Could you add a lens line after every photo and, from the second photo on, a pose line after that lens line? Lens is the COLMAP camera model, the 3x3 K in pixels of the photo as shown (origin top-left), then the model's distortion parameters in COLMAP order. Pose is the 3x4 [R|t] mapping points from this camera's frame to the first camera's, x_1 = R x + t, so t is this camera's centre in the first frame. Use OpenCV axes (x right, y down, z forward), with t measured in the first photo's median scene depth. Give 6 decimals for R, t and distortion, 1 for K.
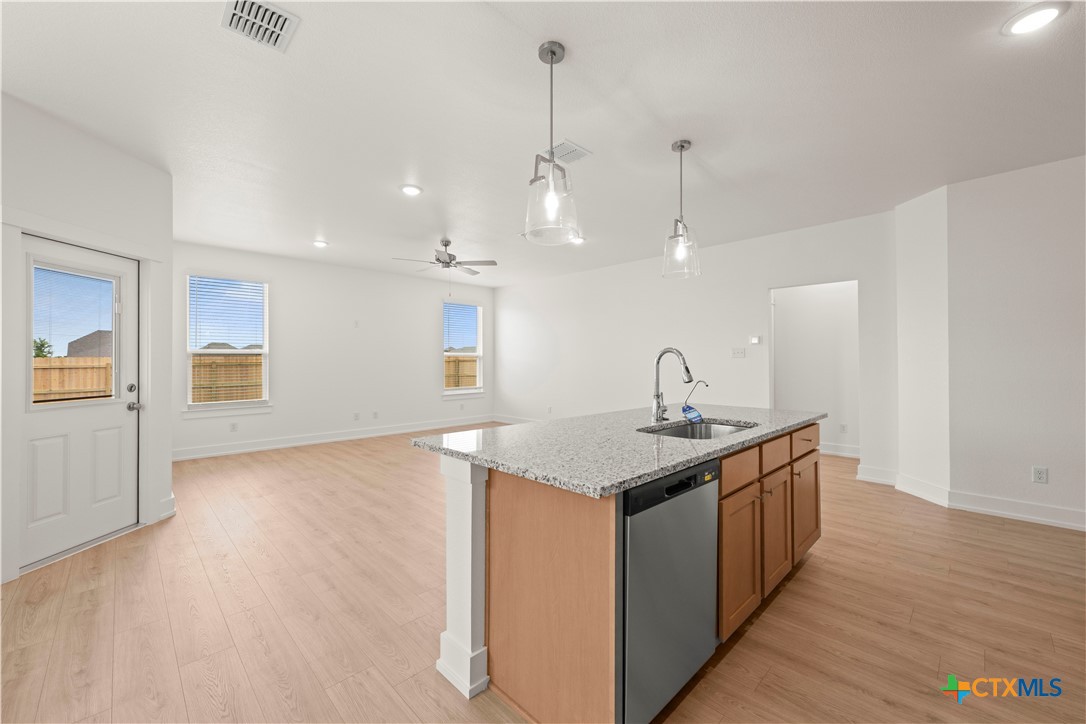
lens RADIAL K [[432.3, 0, 553.0], [0, 432.3, 363.1], [0, 0, 1]] dist [0.001256, -0.000030]
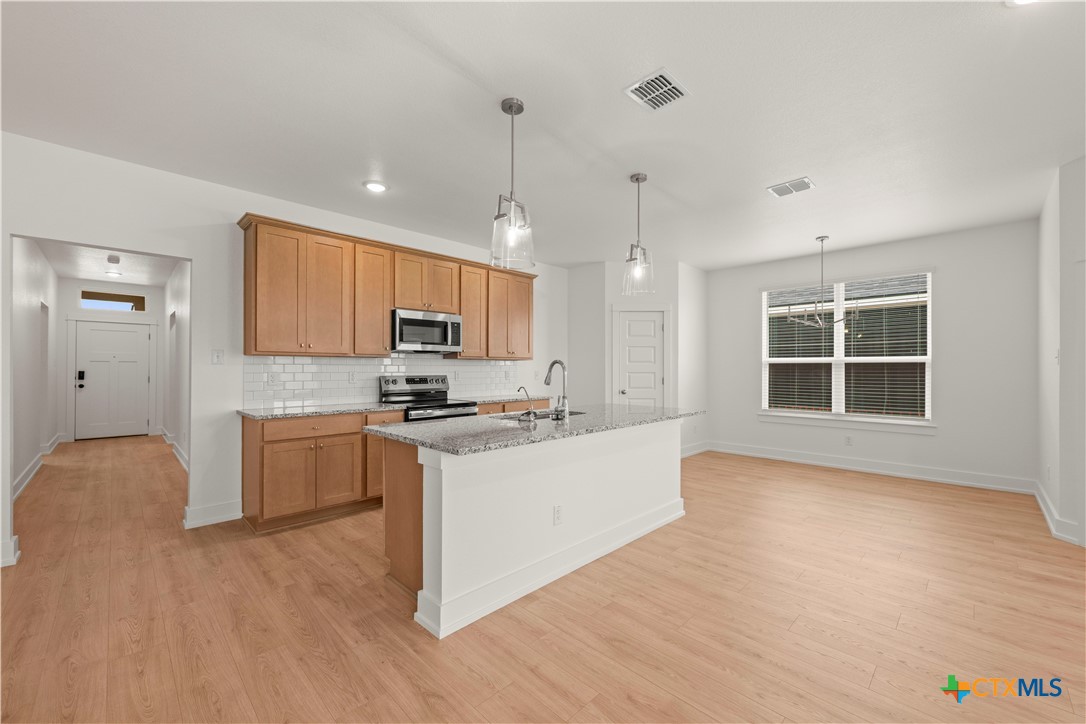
lens RADIAL K [[430.2, 0, 547.8], [0, 430.2, 364.9], [0, 0, 1]] dist [0.001251, -0.000283]
pose [[-1.000000, -0.000419, 0.000718, 0.206103], [-0.000421, 0.999995, -0.003228, -0.010731], [-0.000716, -0.003228, -0.999995, 1.602369]]
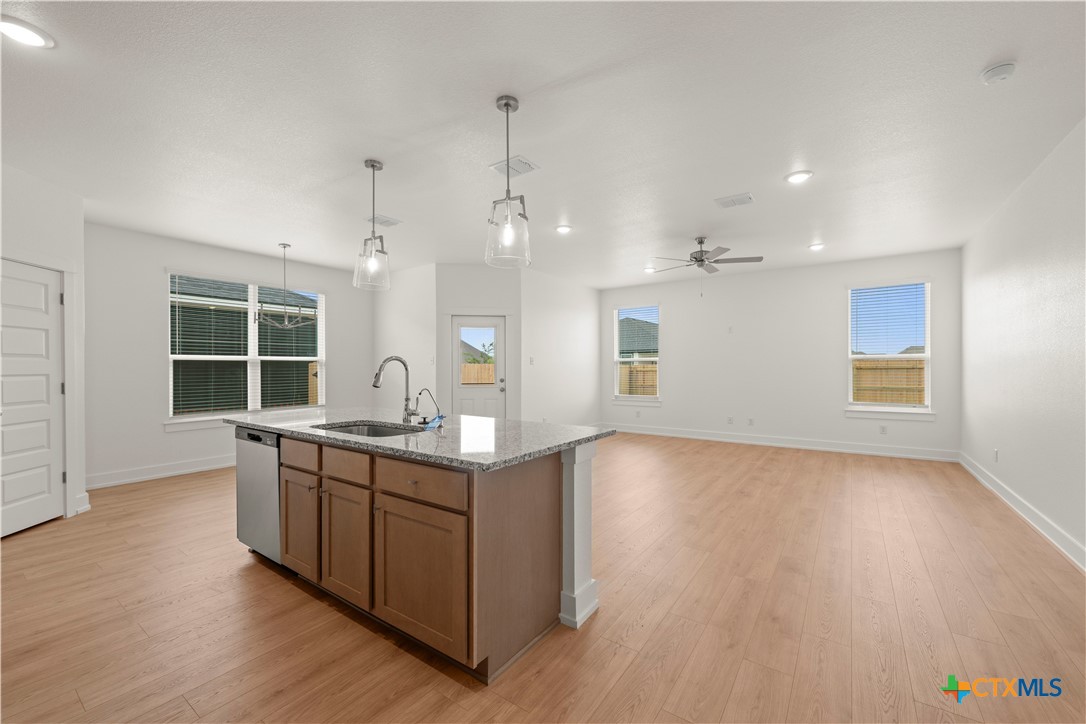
lens RADIAL K [[432.3, 0, 553.0], [0, 432.3, 363.1], [0, 0, 1]] dist [0.001256, -0.000030]
pose [[0.175829, -0.007422, -0.984393, 0.989179], [-0.002212, 0.999966, -0.007935, -0.006635], [0.984418, 0.003572, 0.175806, 0.834339]]
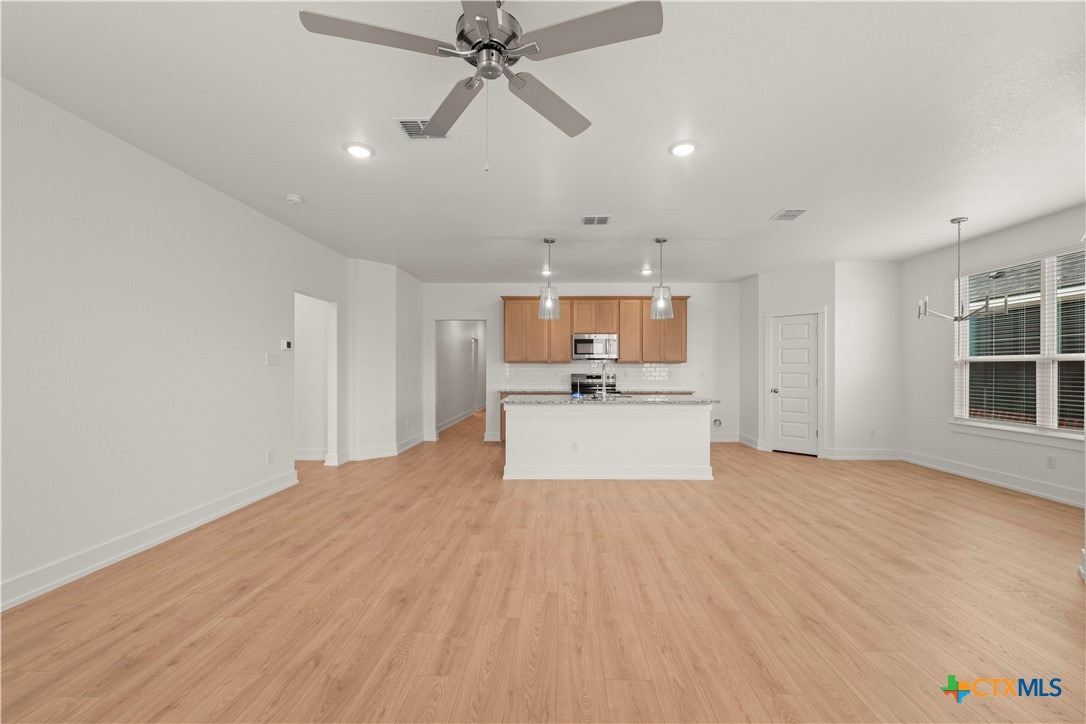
lens RADIAL K [[430.2, 0, 547.8], [0, 430.2, 364.9], [0, 0, 1]] dist [0.001251, -0.000283]
pose [[-0.683741, 0.007394, 0.729687, -0.810698], [0.002495, 0.999967, -0.007795, -0.008546], [-0.729720, -0.003509, -0.683737, 1.898169]]
